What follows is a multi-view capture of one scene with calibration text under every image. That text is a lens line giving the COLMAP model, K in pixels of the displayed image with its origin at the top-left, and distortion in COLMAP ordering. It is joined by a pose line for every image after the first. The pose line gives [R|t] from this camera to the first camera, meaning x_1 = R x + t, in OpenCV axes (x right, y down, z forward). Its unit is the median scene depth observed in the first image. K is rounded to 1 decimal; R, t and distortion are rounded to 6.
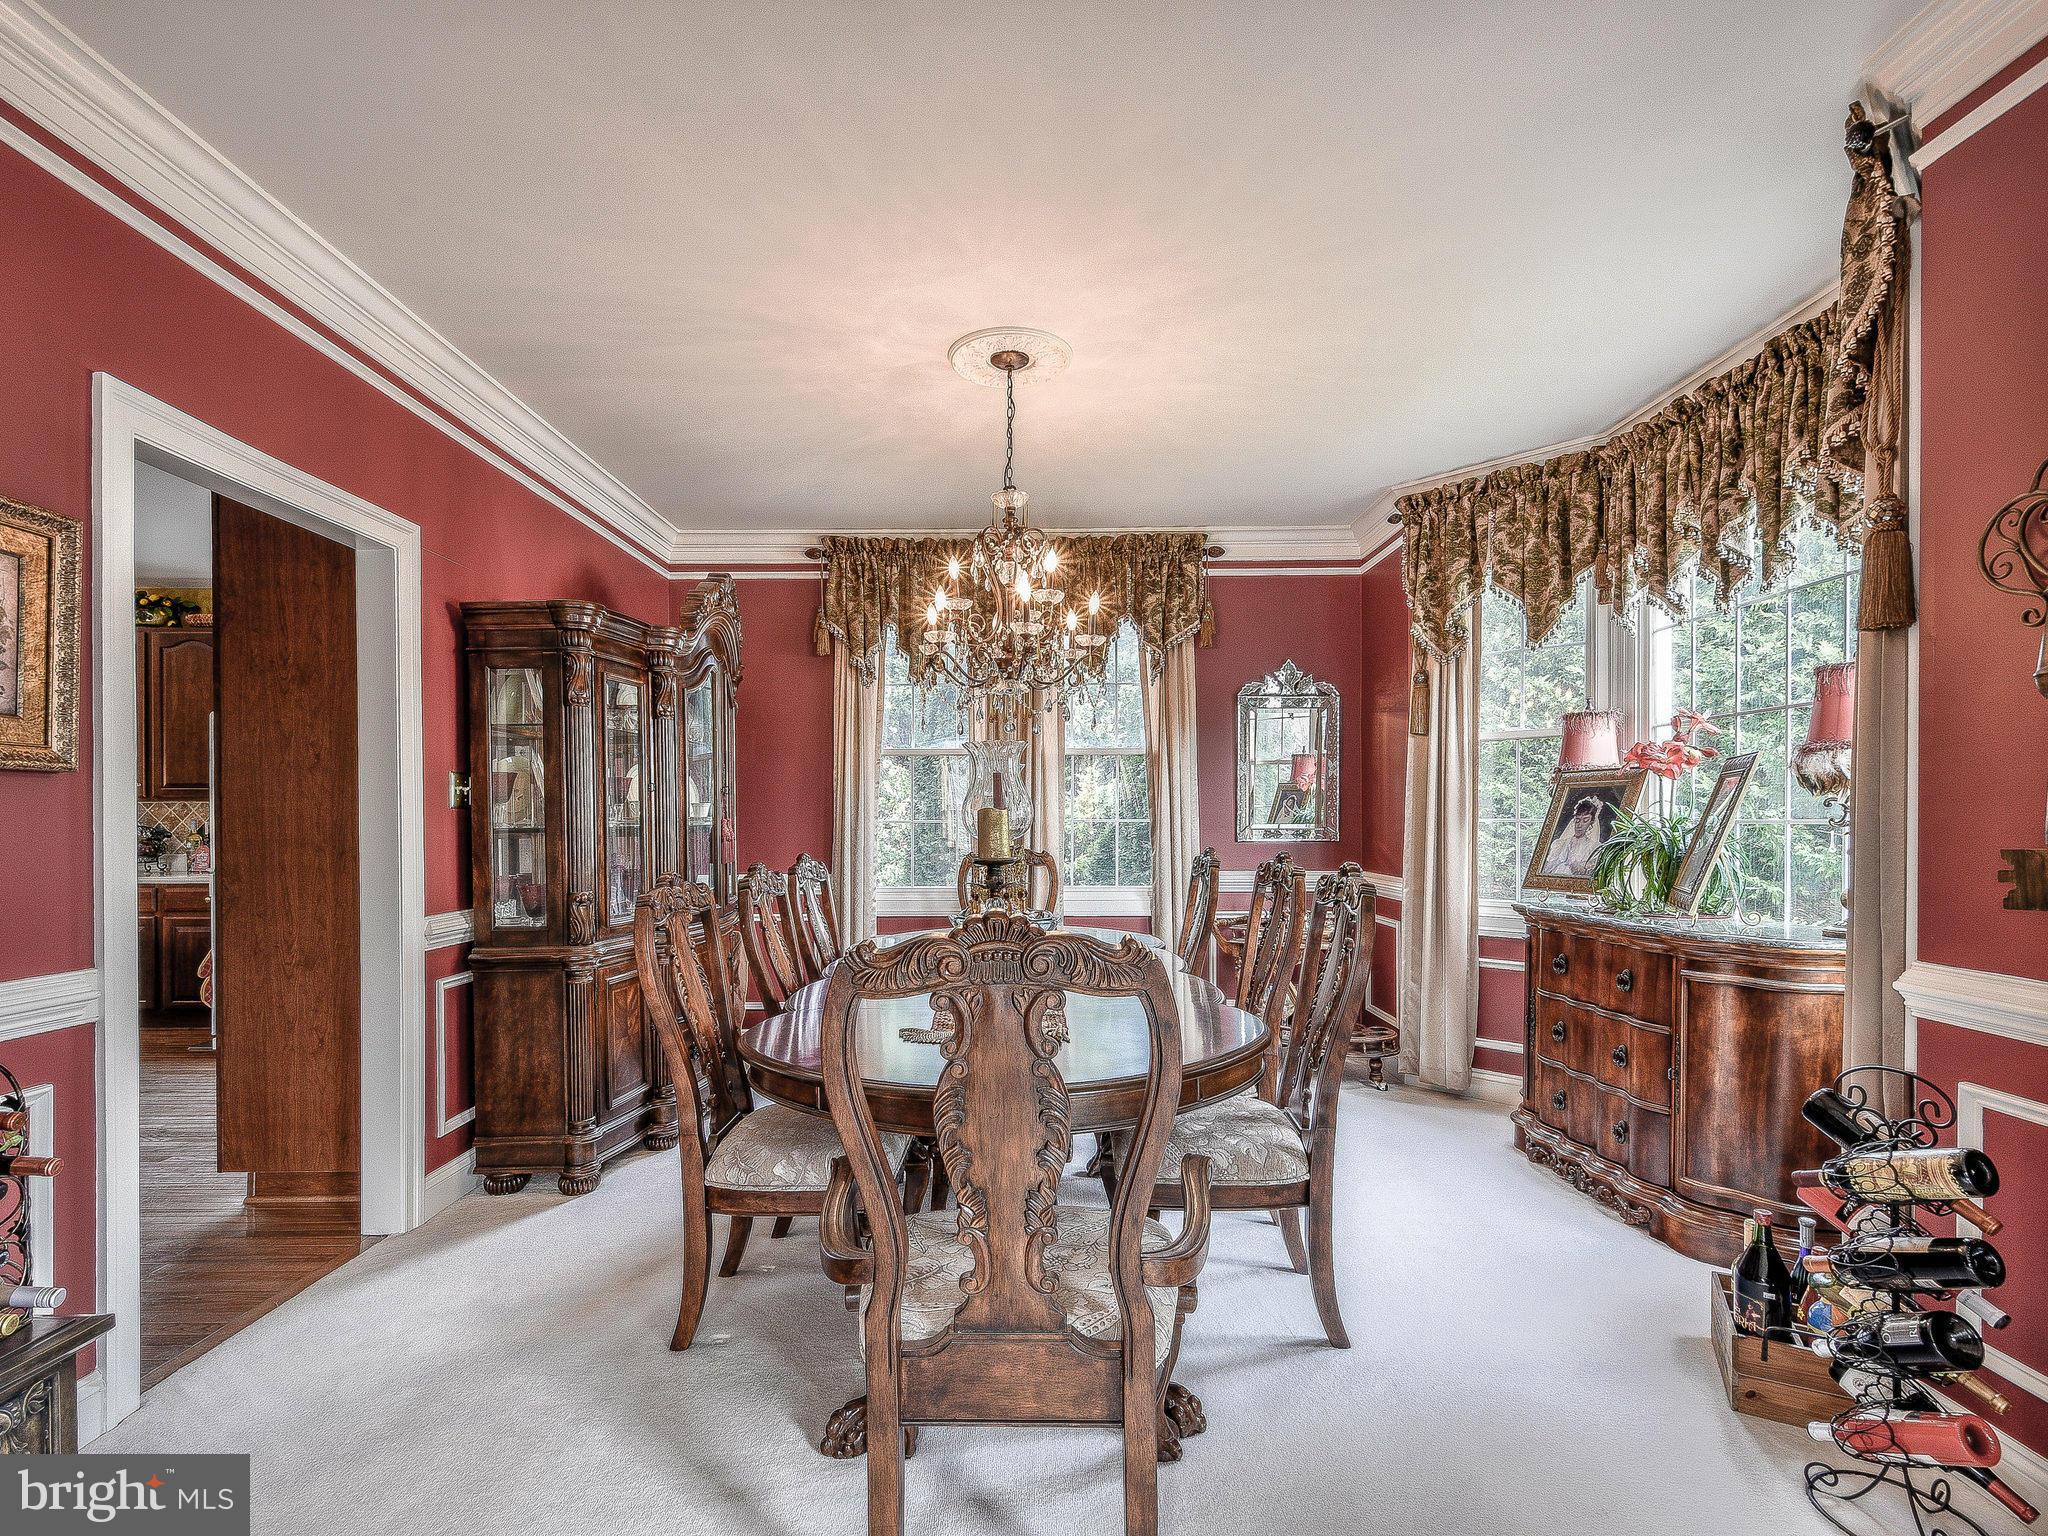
lens RADIAL K [[993.0, 0, 1024.0], [0, 993.0, 762.4], [0, 0, 1]] dist [0.011148, 0.000037]
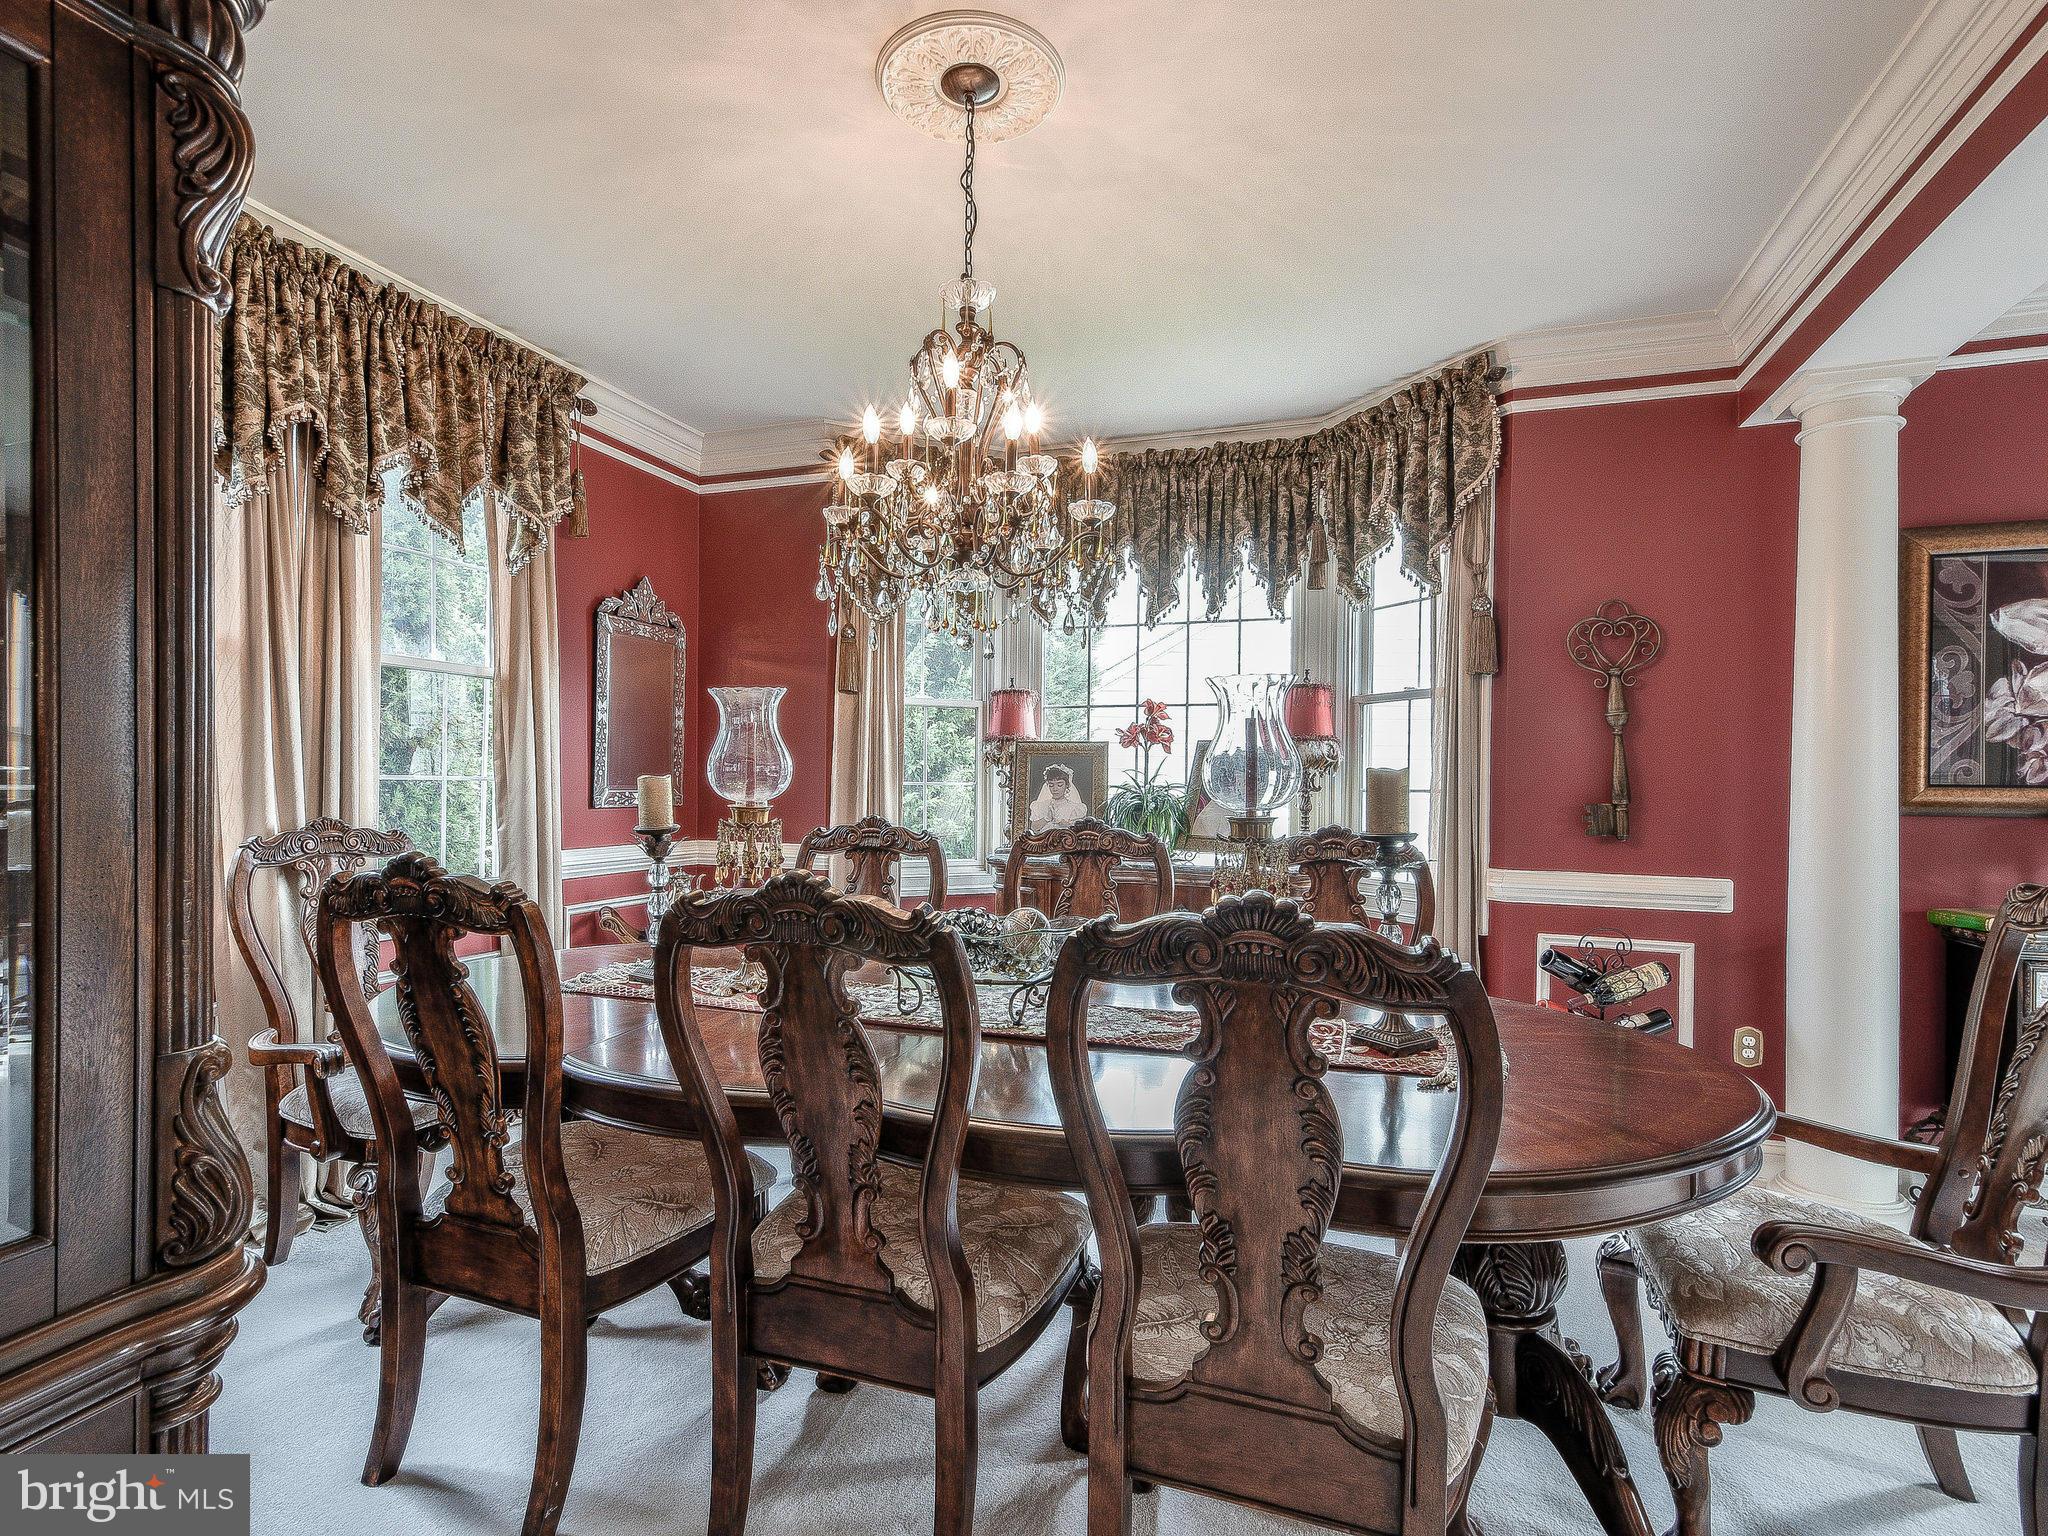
lens RADIAL K [[993.0, 0, 1024.0], [0, 993.0, 762.4], [0, 0, 1]] dist [0.011148, 0.000037]
pose [[0.331029, 0.024108, 0.943313, -0.457302], [-0.064113, 0.997938, -0.003005, 0.031717], [-0.941440, -0.059484, 0.331892, 0.548258]]
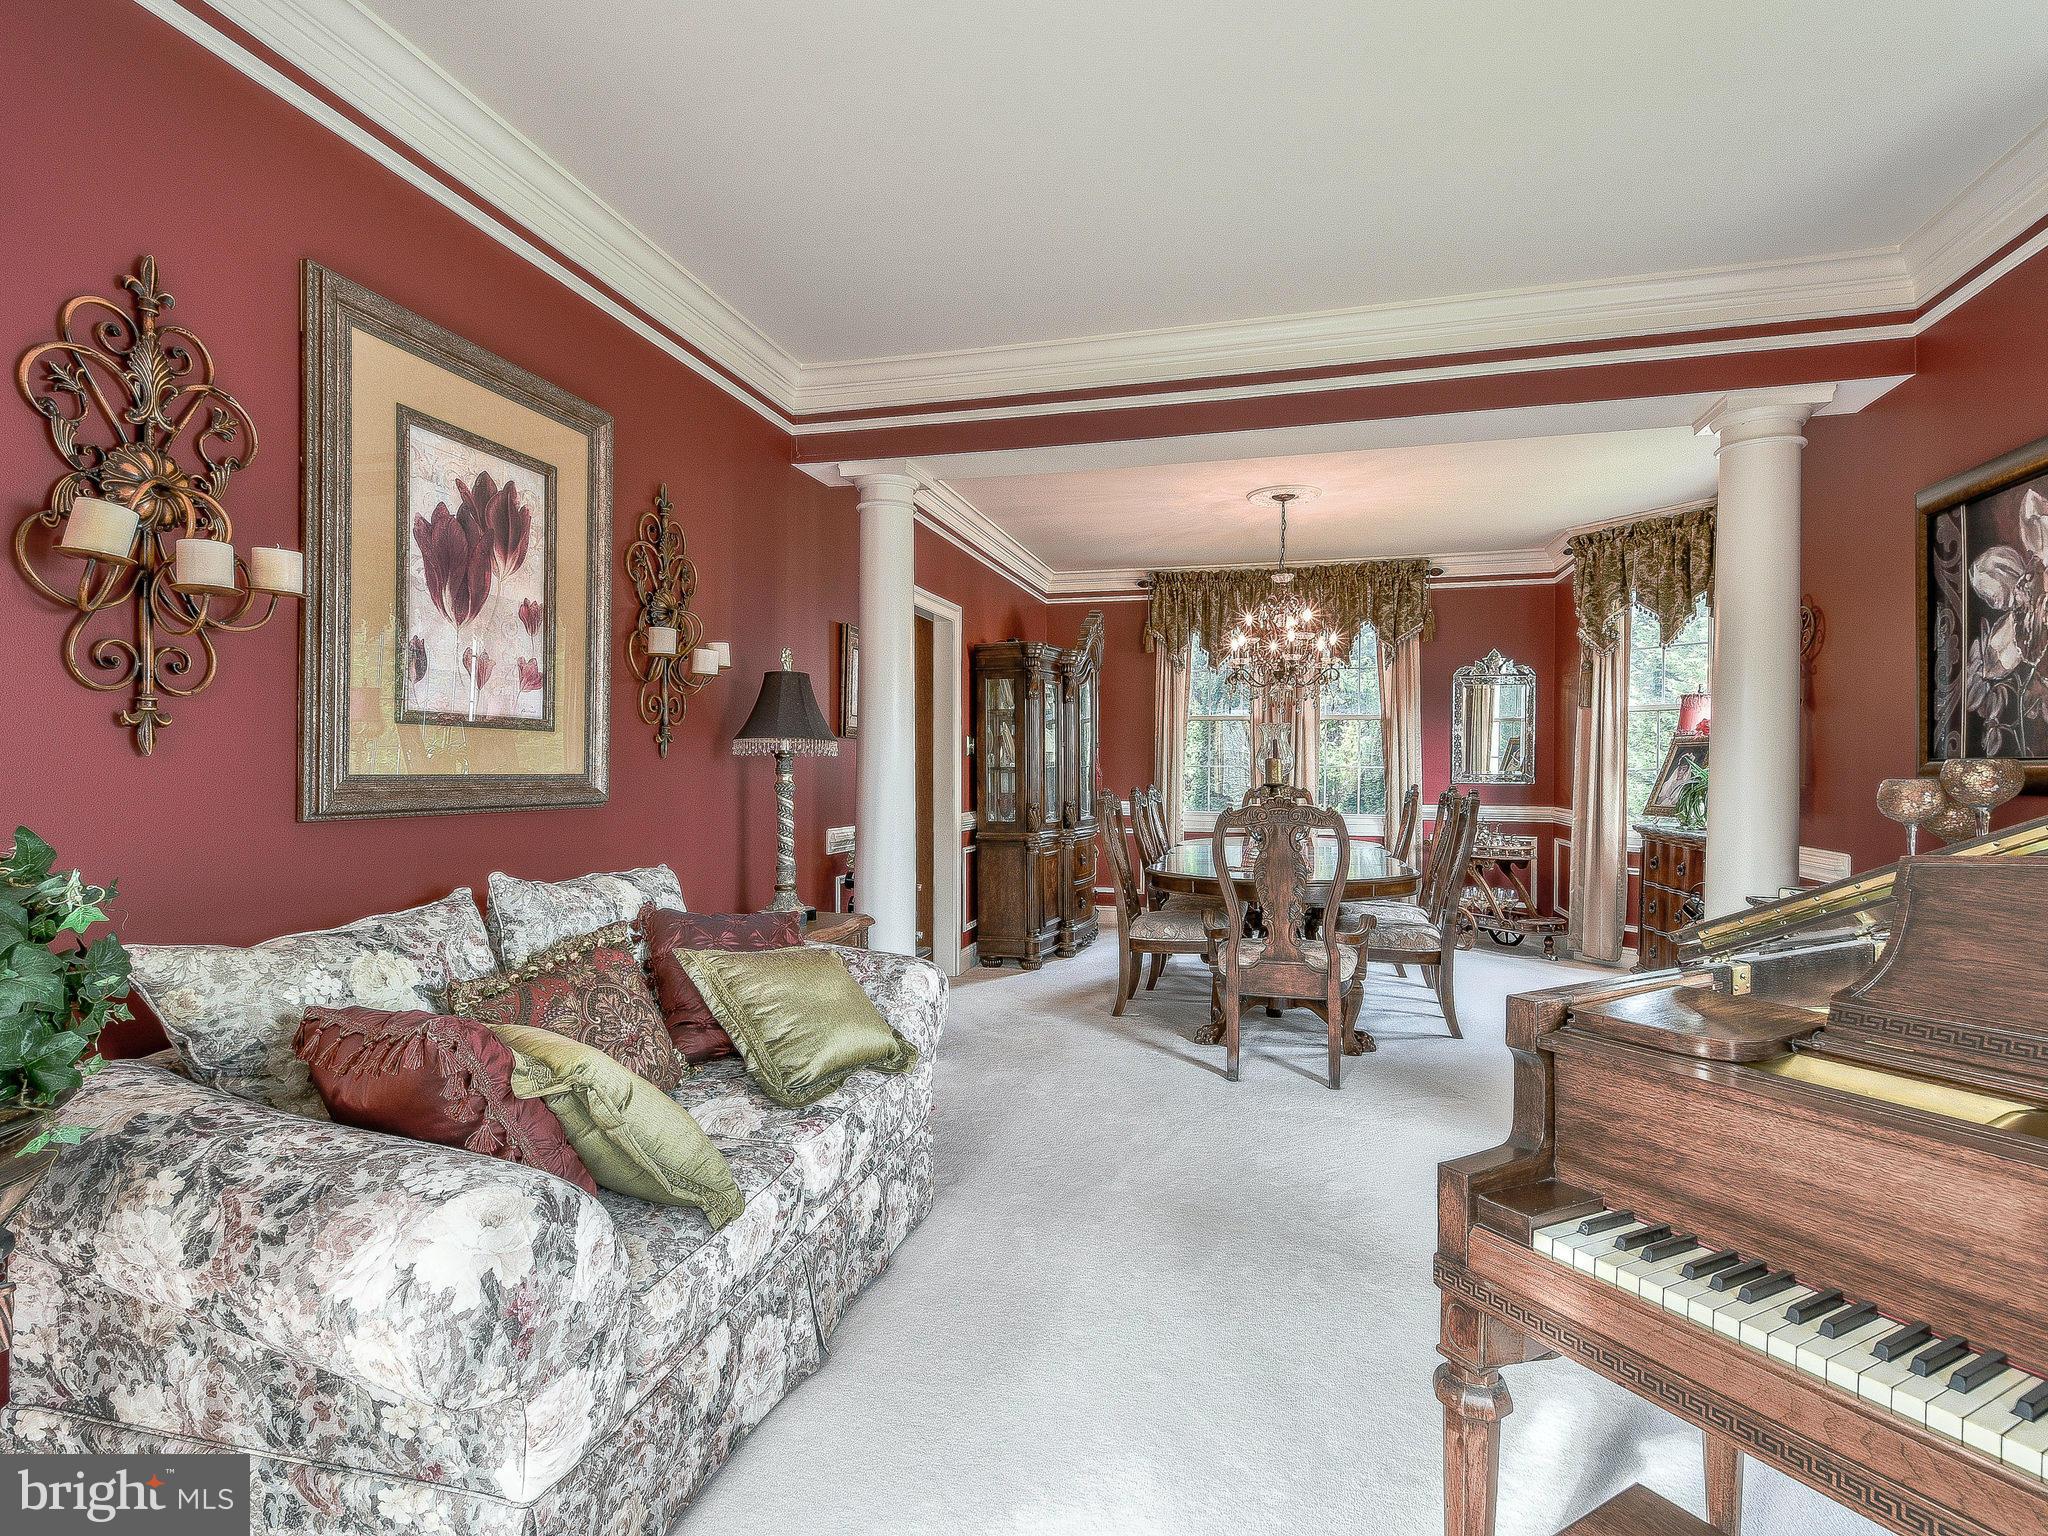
lens RADIAL K [[993.0, 0, 1024.0], [0, 993.0, 762.4], [0, 0, 1]] dist [0.011148, 0.000037]
pose [[0.966161, 0.008256, -0.257807, -0.000472], [0.005509, 0.998599, 0.052628, -0.030102], [0.257881, -0.052268, 0.964762, -0.589622]]
